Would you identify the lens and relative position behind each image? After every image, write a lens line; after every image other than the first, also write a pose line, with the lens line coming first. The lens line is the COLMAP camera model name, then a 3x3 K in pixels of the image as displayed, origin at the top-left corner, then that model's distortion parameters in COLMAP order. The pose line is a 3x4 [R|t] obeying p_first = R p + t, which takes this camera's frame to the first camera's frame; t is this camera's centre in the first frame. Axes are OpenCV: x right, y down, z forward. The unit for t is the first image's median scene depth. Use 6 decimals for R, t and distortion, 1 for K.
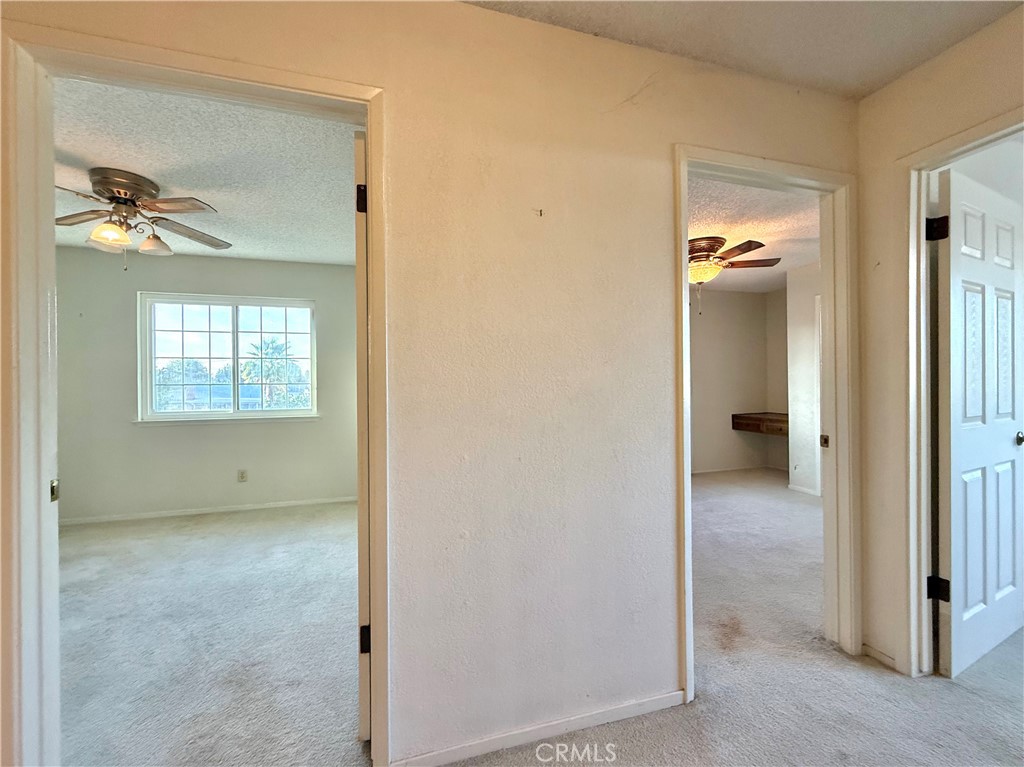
lens RADIAL K [[417.2, 0, 512.0], [0, 417.2, 383.5], [0, 0, 1]] dist [-0.000581, 0.000563]
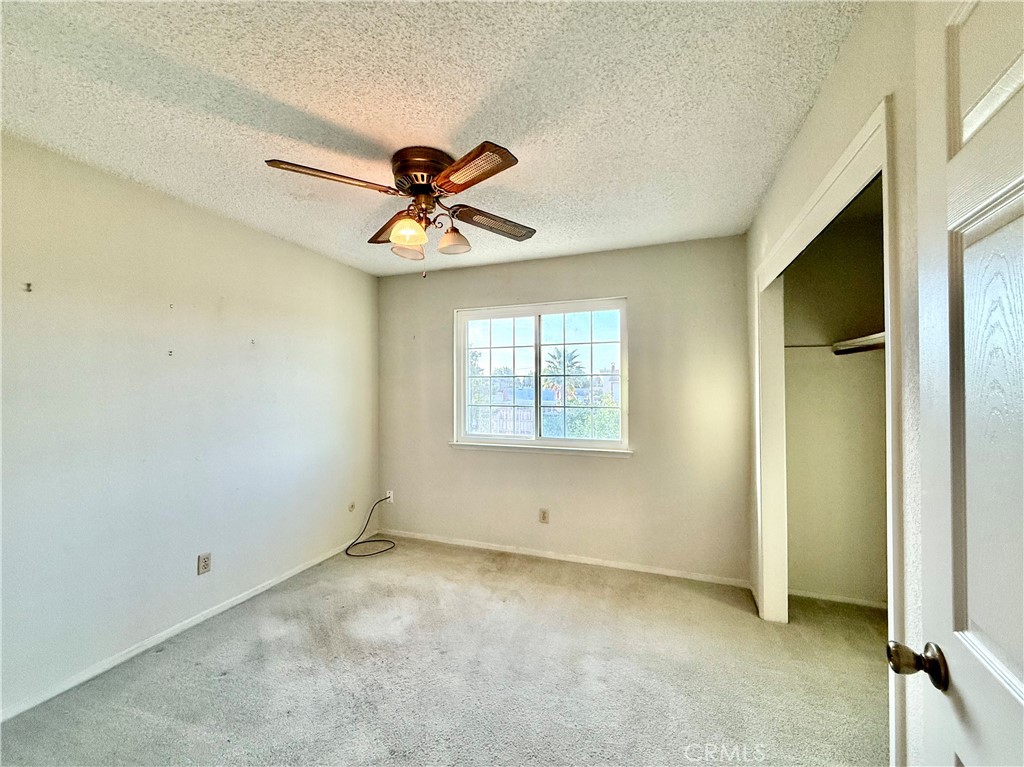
lens RADIAL K [[417.2, 0, 512.0], [0, 417.2, 383.5], [0, 0, 1]] dist [-0.000581, 0.000563]
pose [[0.800378, -0.000645, -0.599496, -0.245614], [-0.005997, 0.999941, -0.009082, -0.048343], [0.599466, 0.010864, 0.800327, 0.361772]]
